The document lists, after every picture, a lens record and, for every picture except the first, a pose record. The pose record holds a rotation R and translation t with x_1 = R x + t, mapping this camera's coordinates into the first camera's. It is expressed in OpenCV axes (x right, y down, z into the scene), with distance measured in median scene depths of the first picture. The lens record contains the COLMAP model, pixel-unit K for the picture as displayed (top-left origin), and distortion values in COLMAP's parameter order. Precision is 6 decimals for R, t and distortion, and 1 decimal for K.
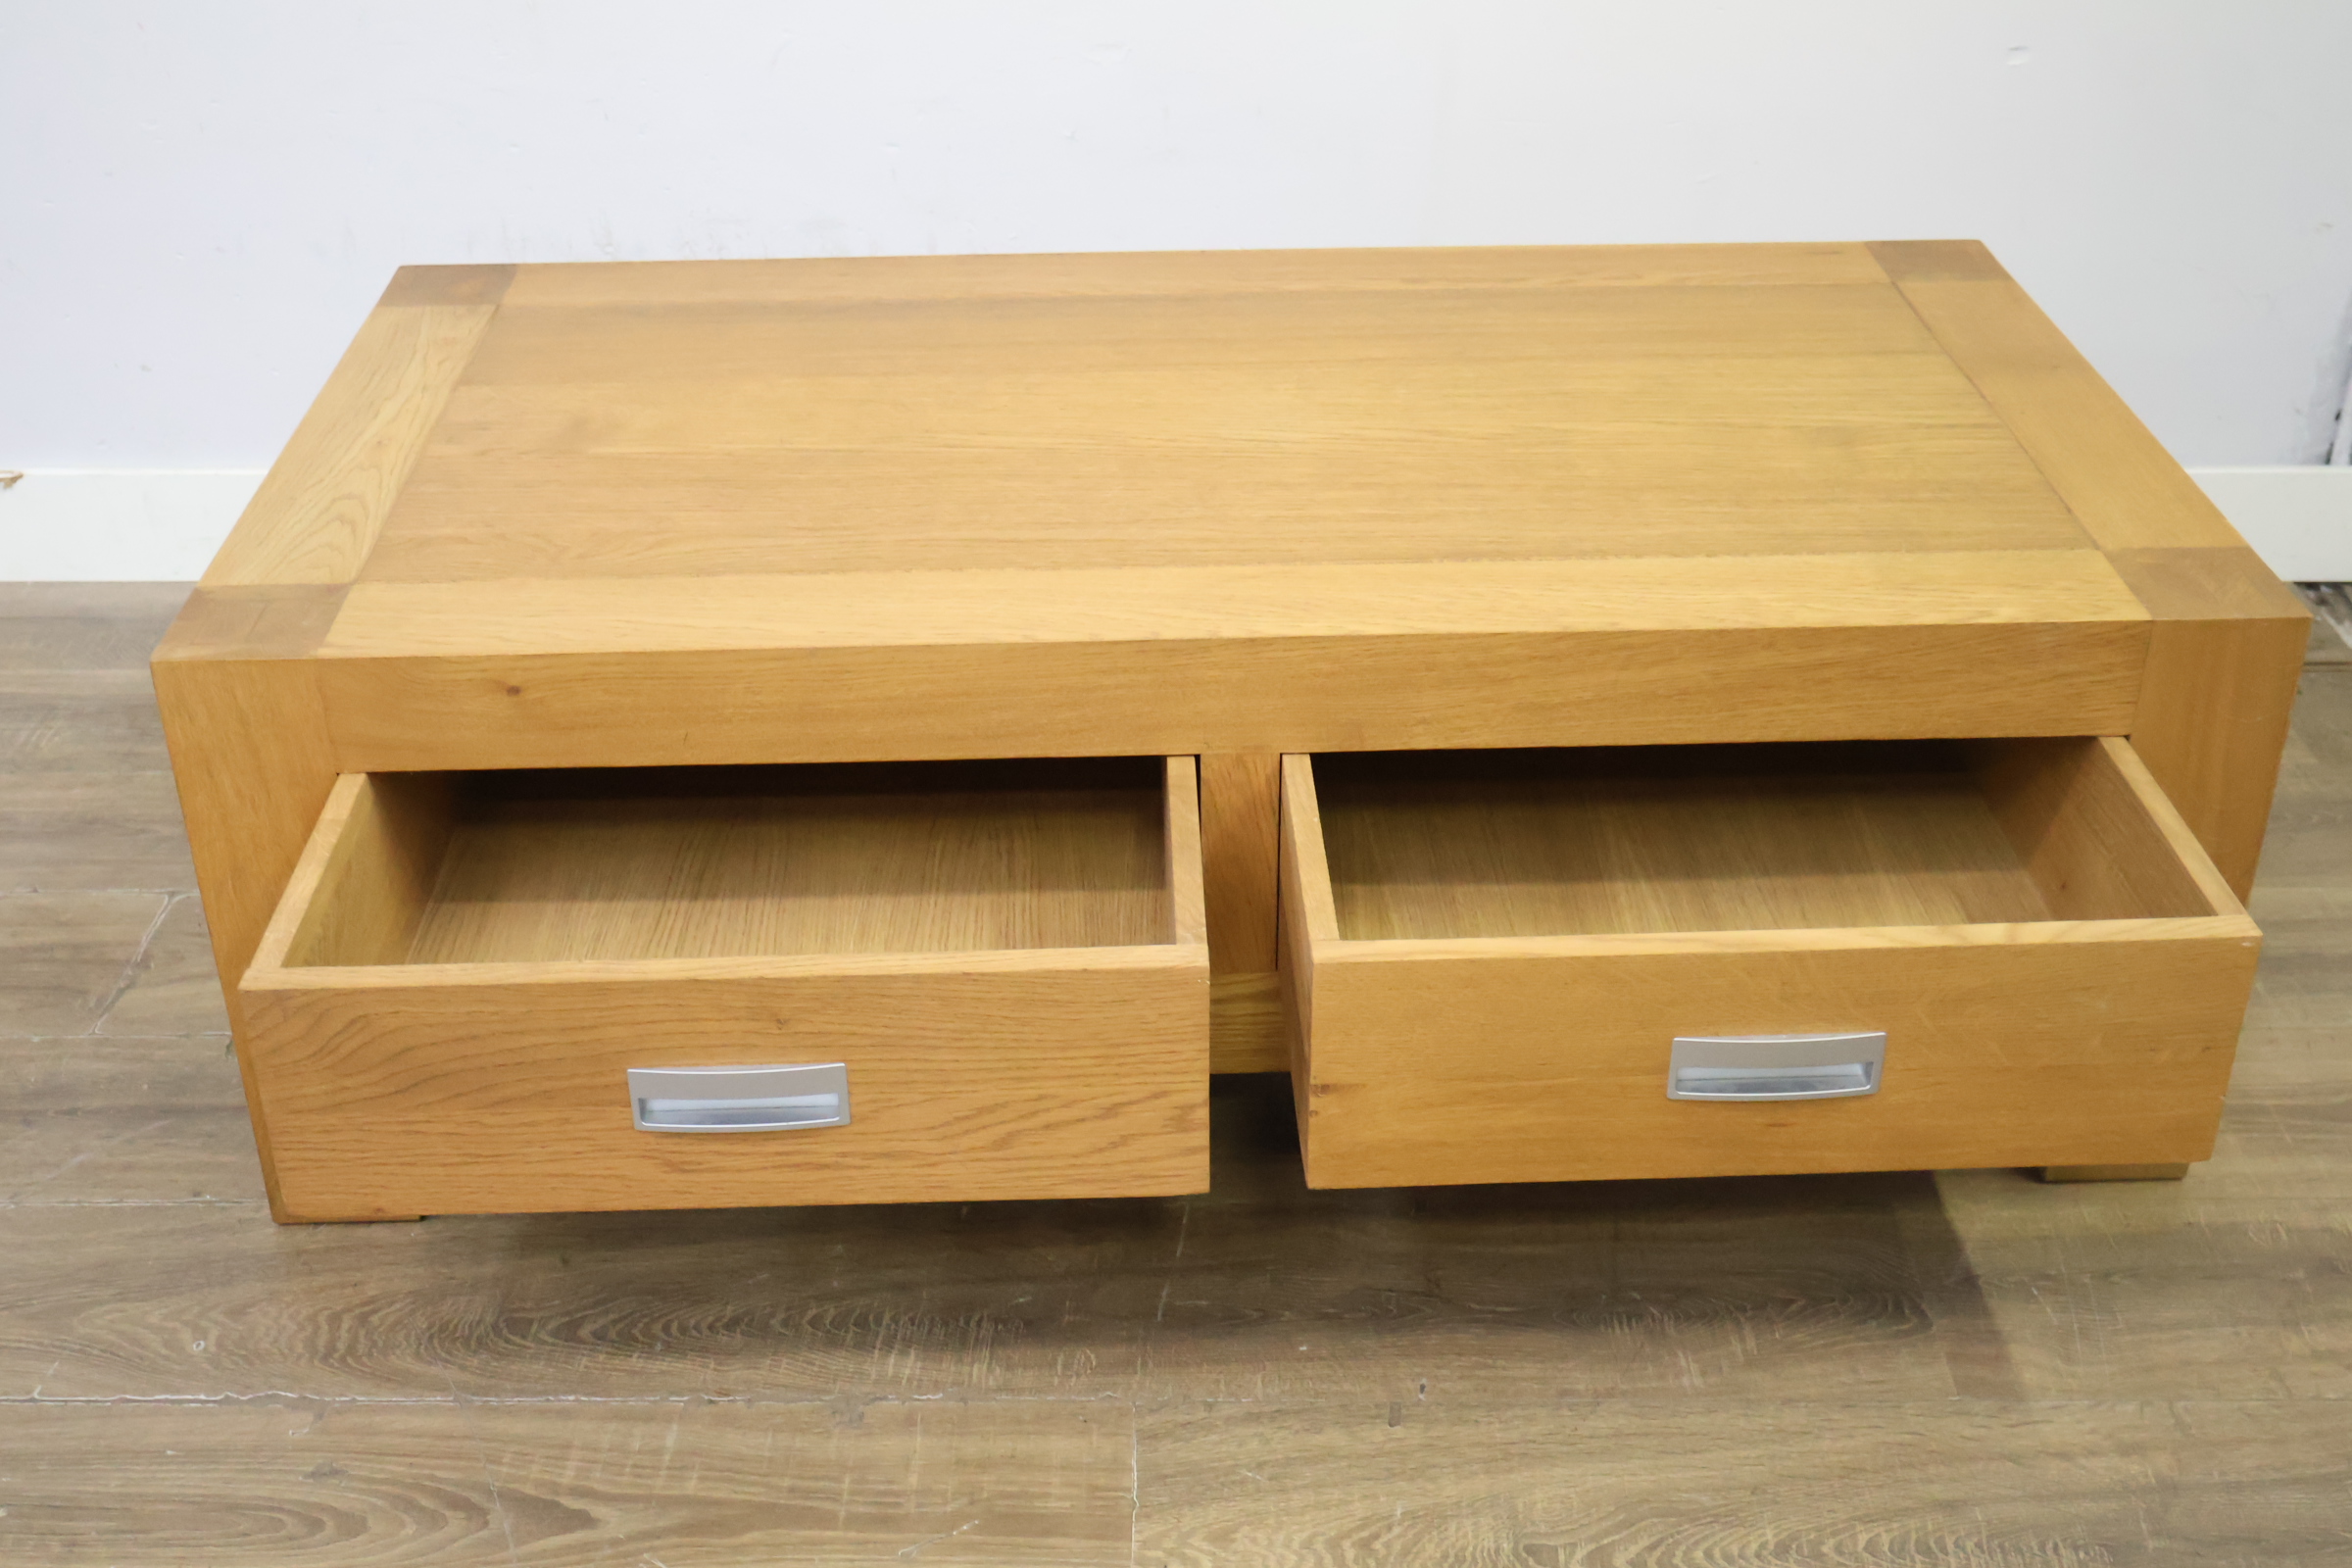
lens RADIAL K [[2851.9, 0, 1143.2], [0, 2851.9, 798.8], [0, 0, 1]] dist [-0.004074, 0.000000]
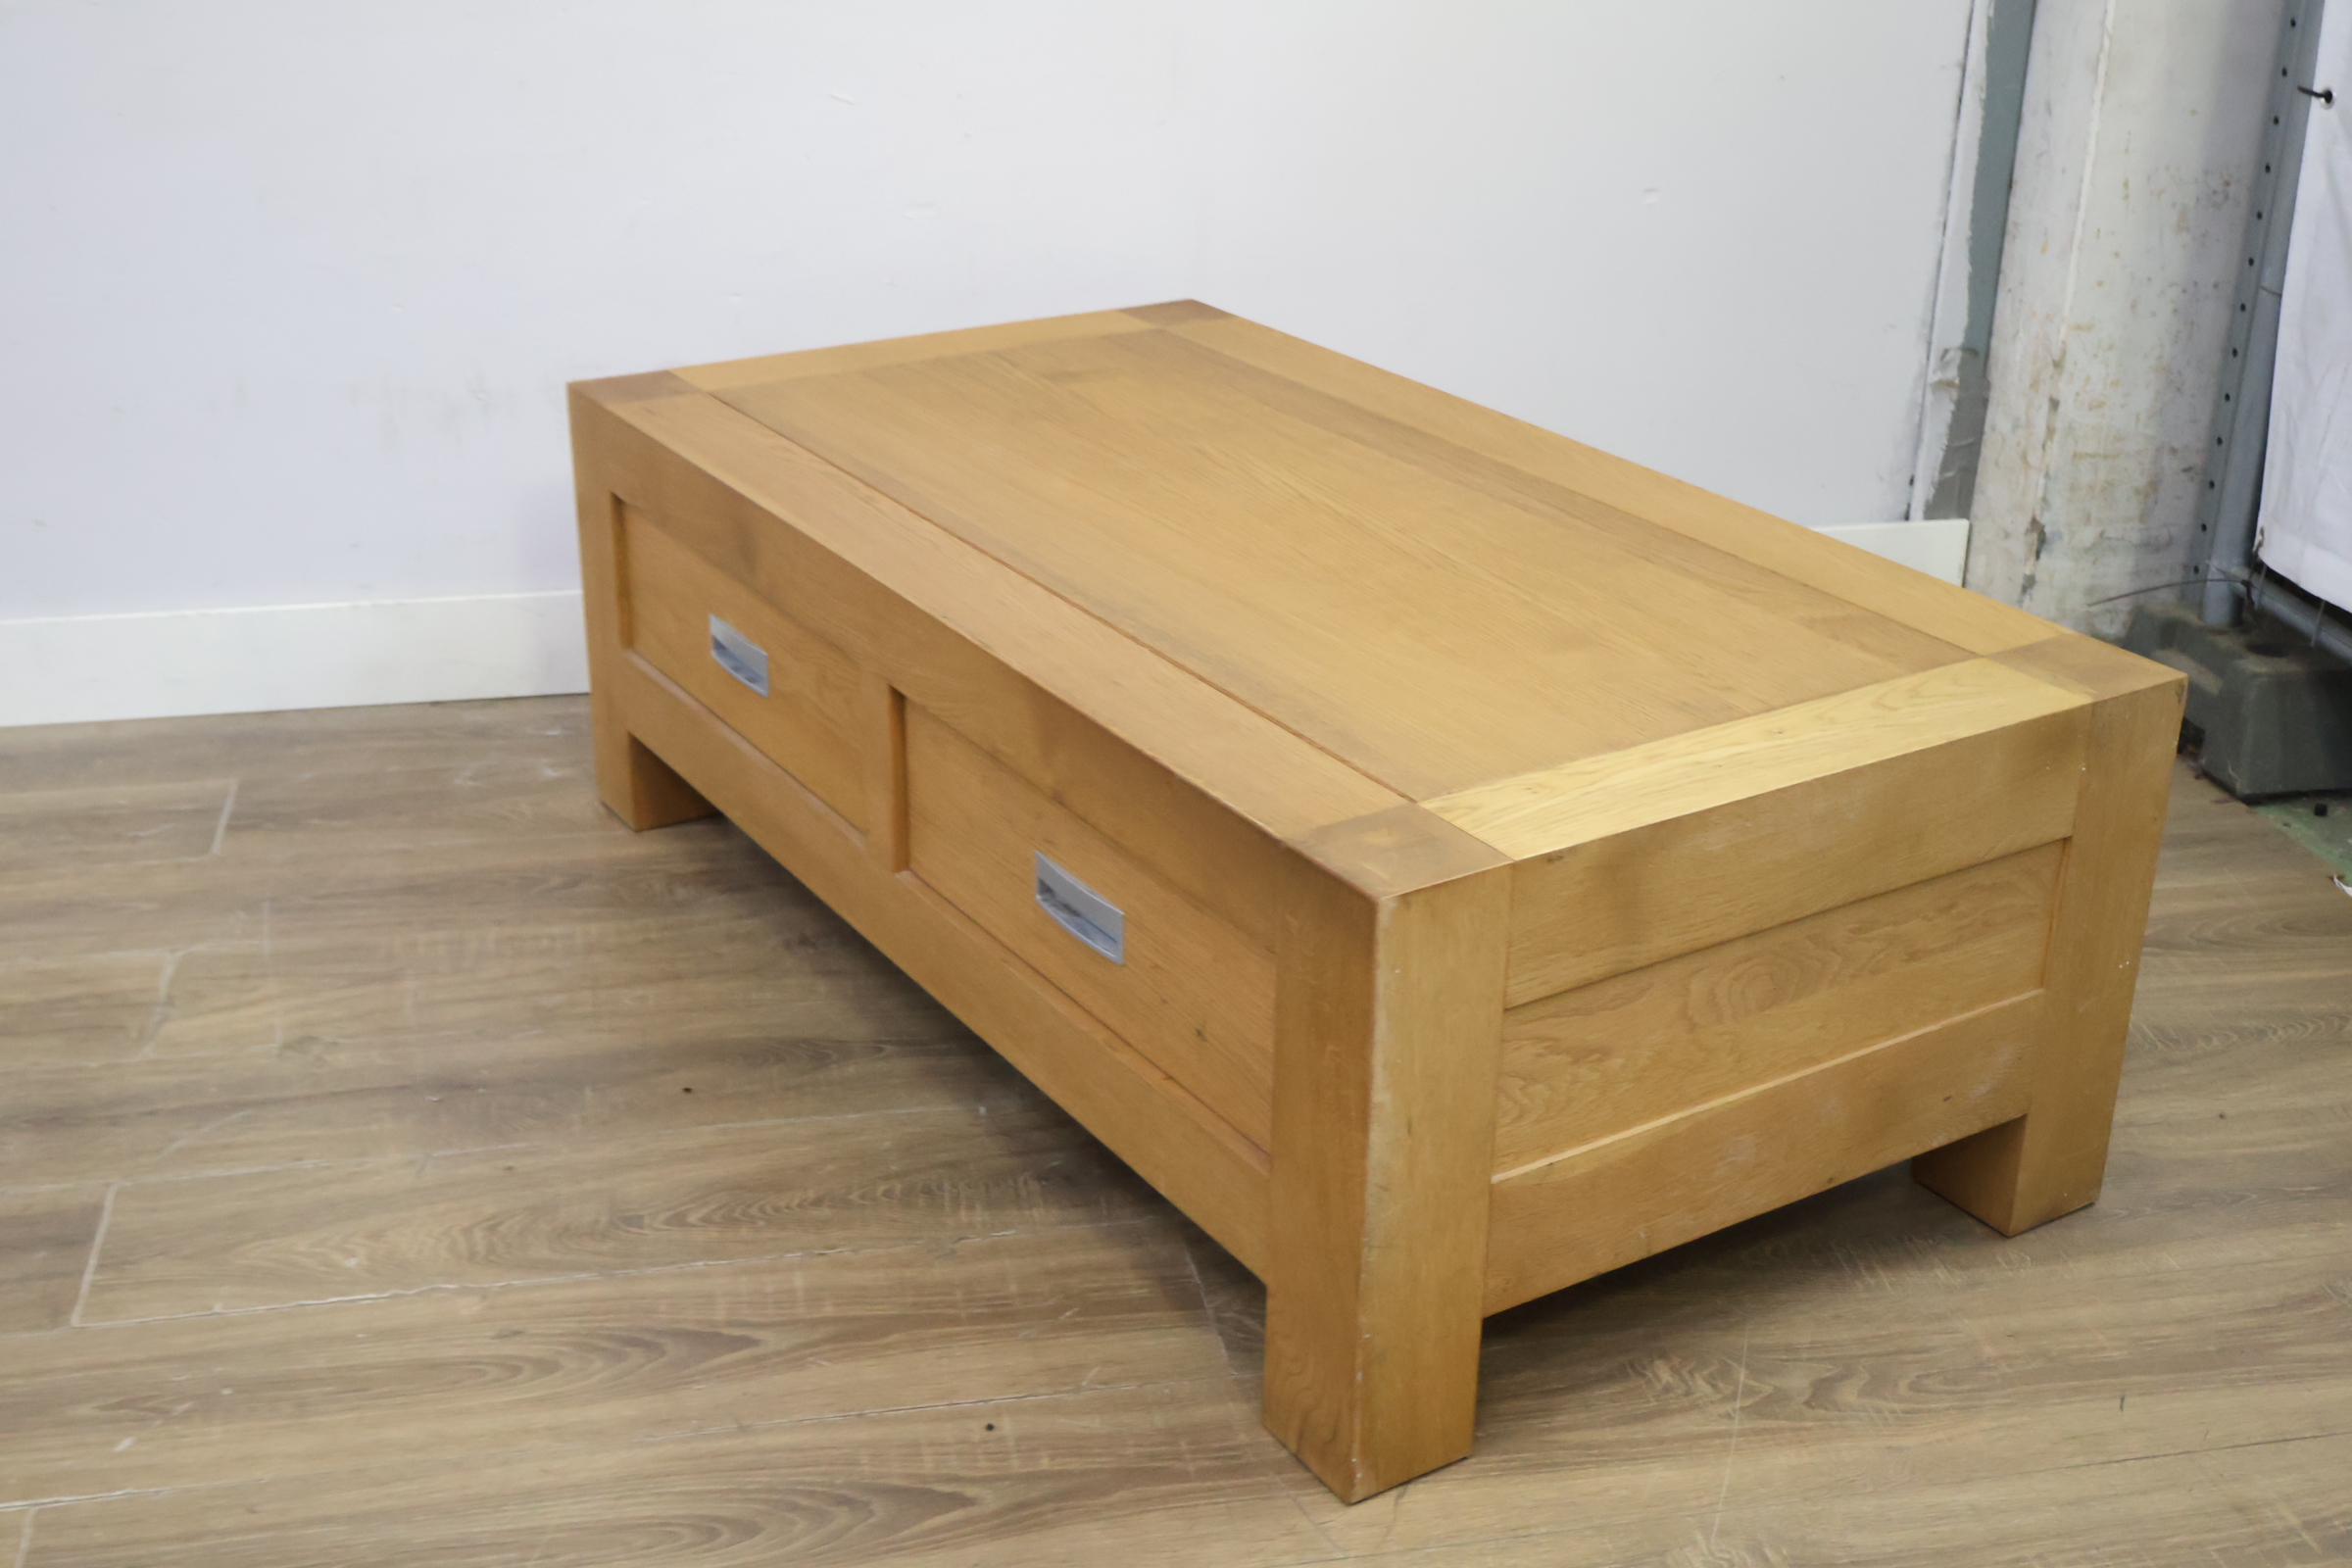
lens RADIAL K [[2851.9, 0, 1185.0], [0, 2851.9, 779.1], [0, 0, 1]] dist [-0.004074, 0.000000]
pose [[0.977300, -0.062959, 0.202290, -0.223906], [0.086395, 0.990259, -0.109190, 0.153712], [-0.193445, 0.124188, 0.973220, -0.195008]]
